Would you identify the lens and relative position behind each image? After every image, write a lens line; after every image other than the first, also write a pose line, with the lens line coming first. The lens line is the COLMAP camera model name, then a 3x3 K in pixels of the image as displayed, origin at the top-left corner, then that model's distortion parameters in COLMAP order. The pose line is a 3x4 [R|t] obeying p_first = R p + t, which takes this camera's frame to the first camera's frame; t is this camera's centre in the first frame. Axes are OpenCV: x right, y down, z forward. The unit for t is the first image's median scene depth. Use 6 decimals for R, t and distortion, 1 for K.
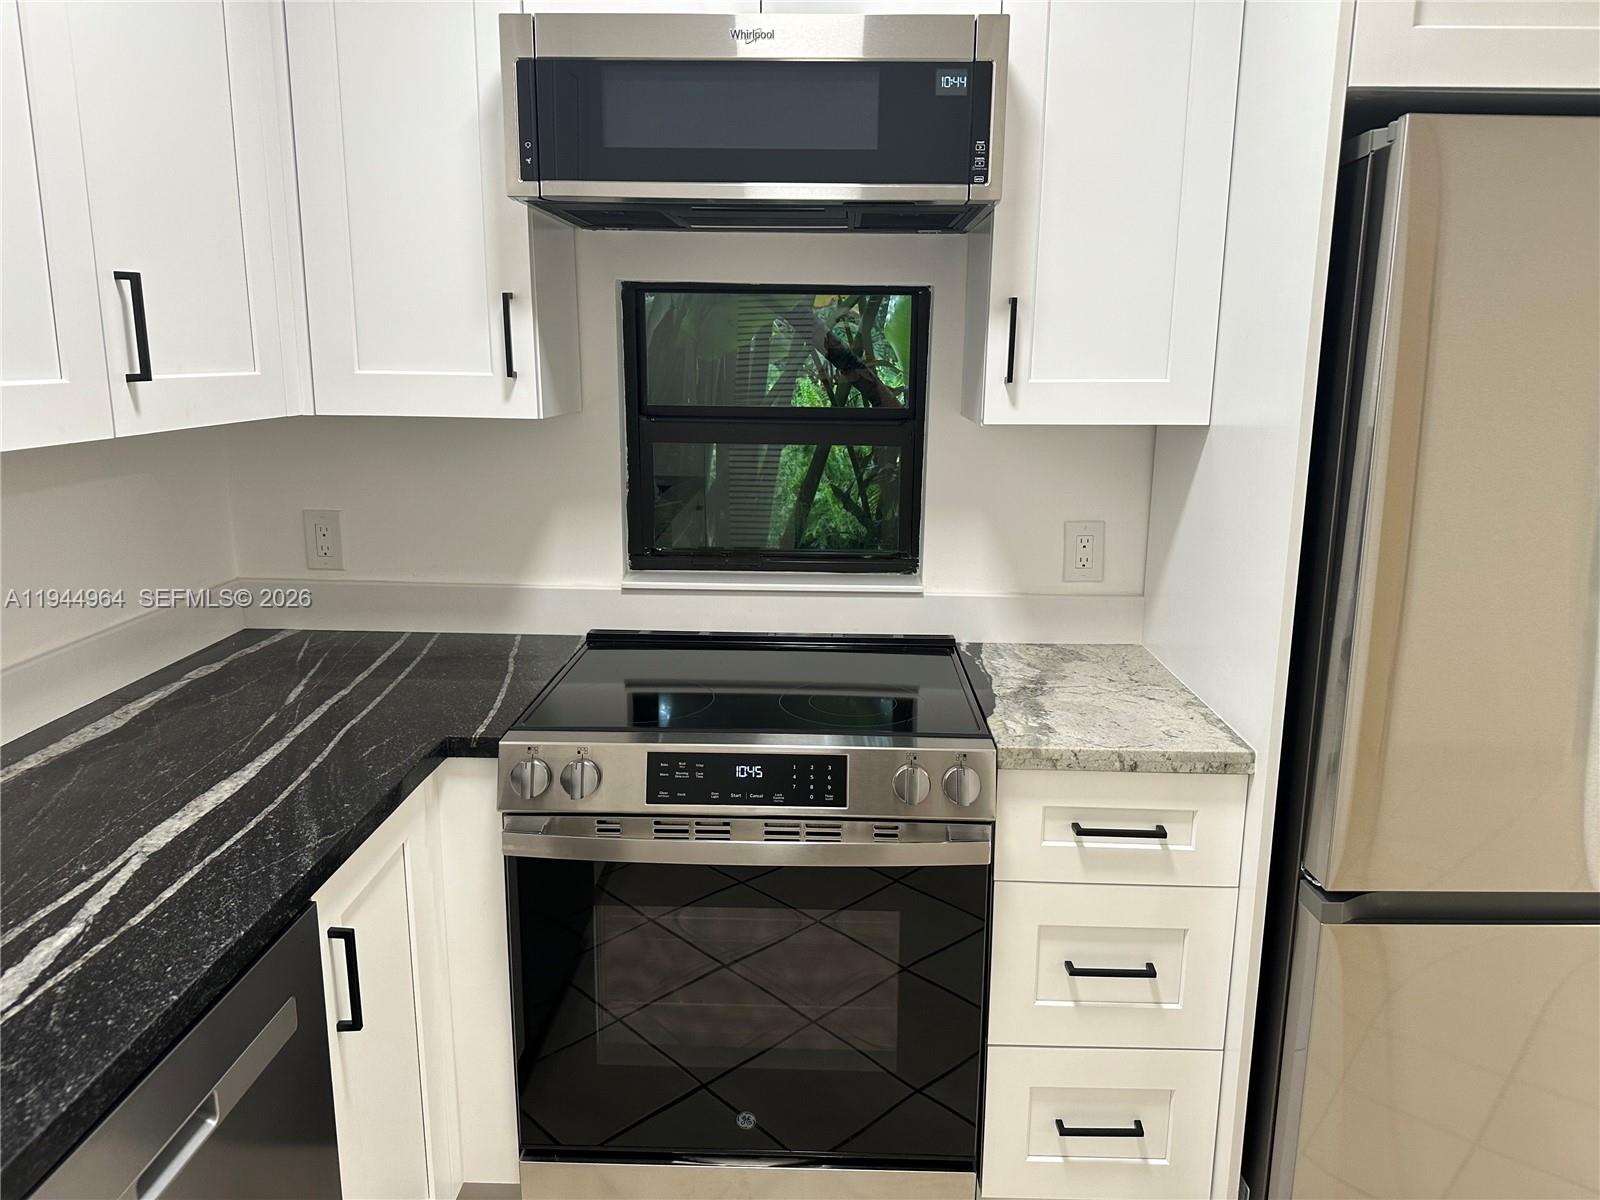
lens RADIAL K [[1125.1, 0, 800.0], [0, 1125.1, 600.0], [0, 0, 1]] dist [-0.003646, -0.001465]
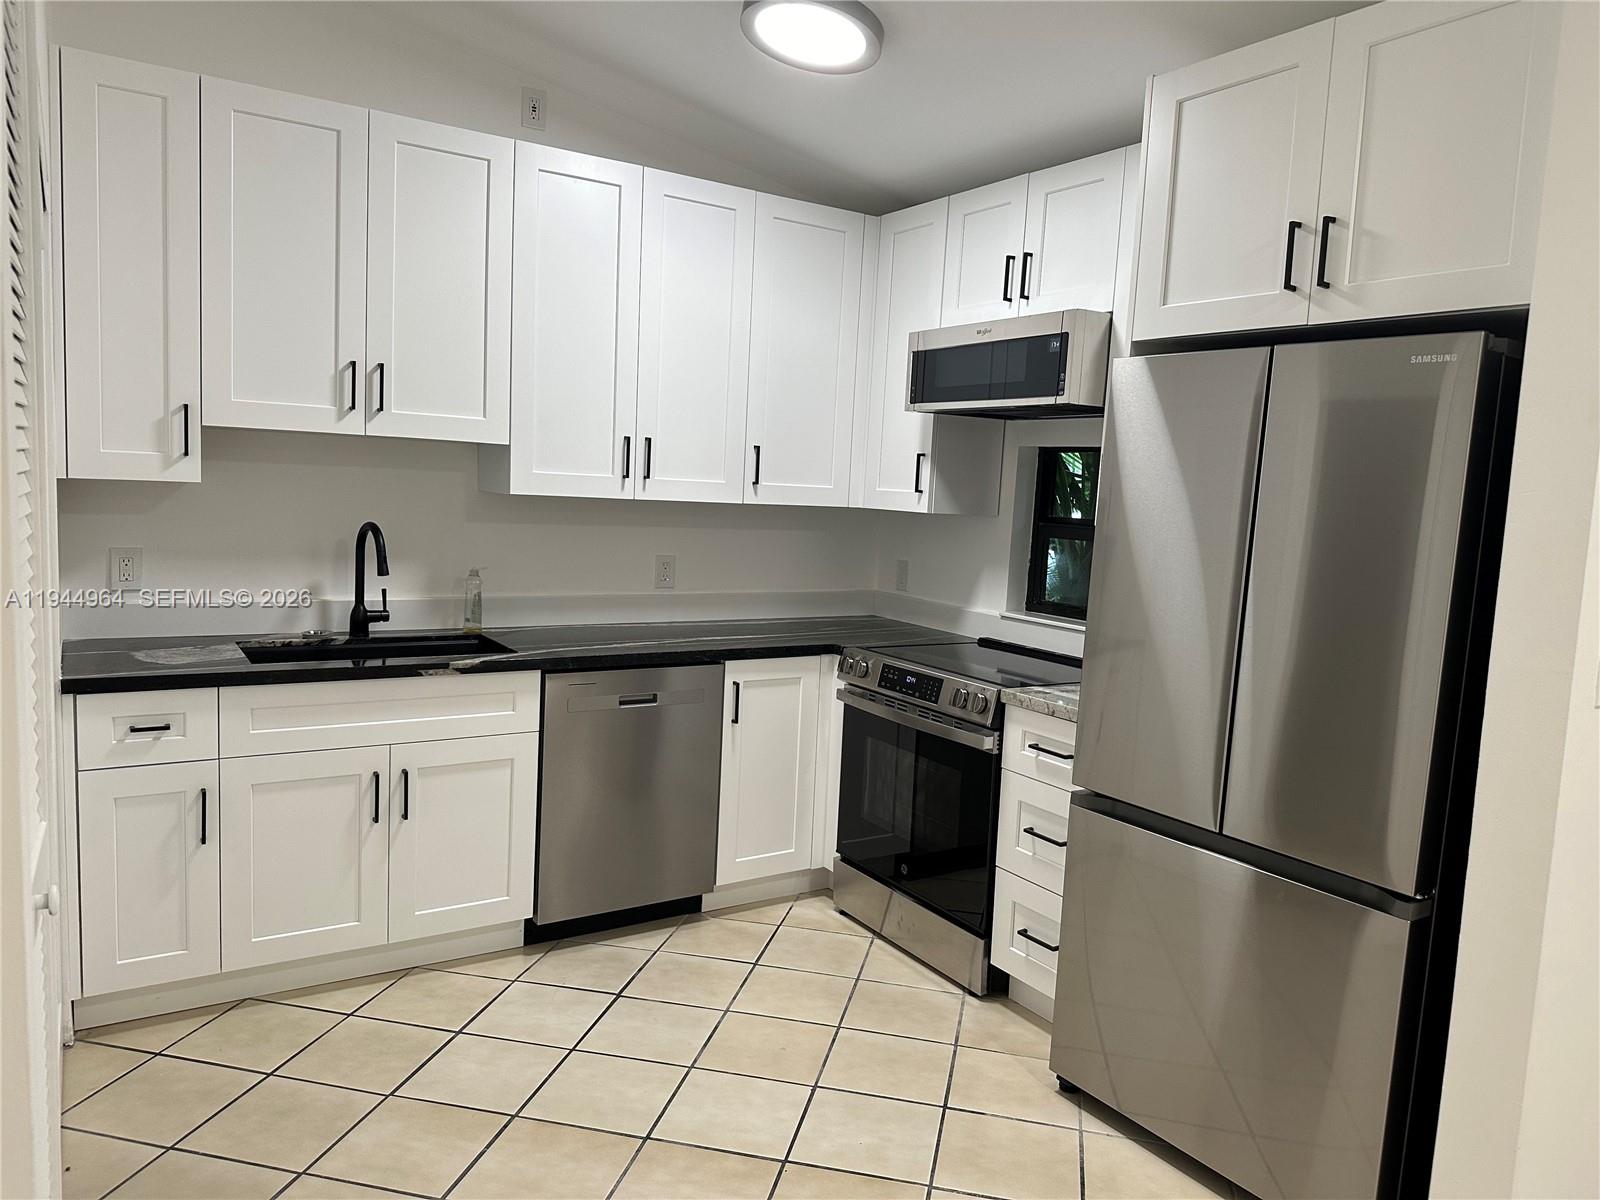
lens RADIAL K [[1125.1, 0, 800.0], [0, 1125.1, 600.0], [0, 0, 1]] dist [-0.003646, -0.001465]
pose [[0.560510, 0.103221, -0.821690, 1.477289], [-0.215954, 0.976091, -0.024695, 0.103043], [0.799495, 0.191289, 0.569400, -0.349781]]
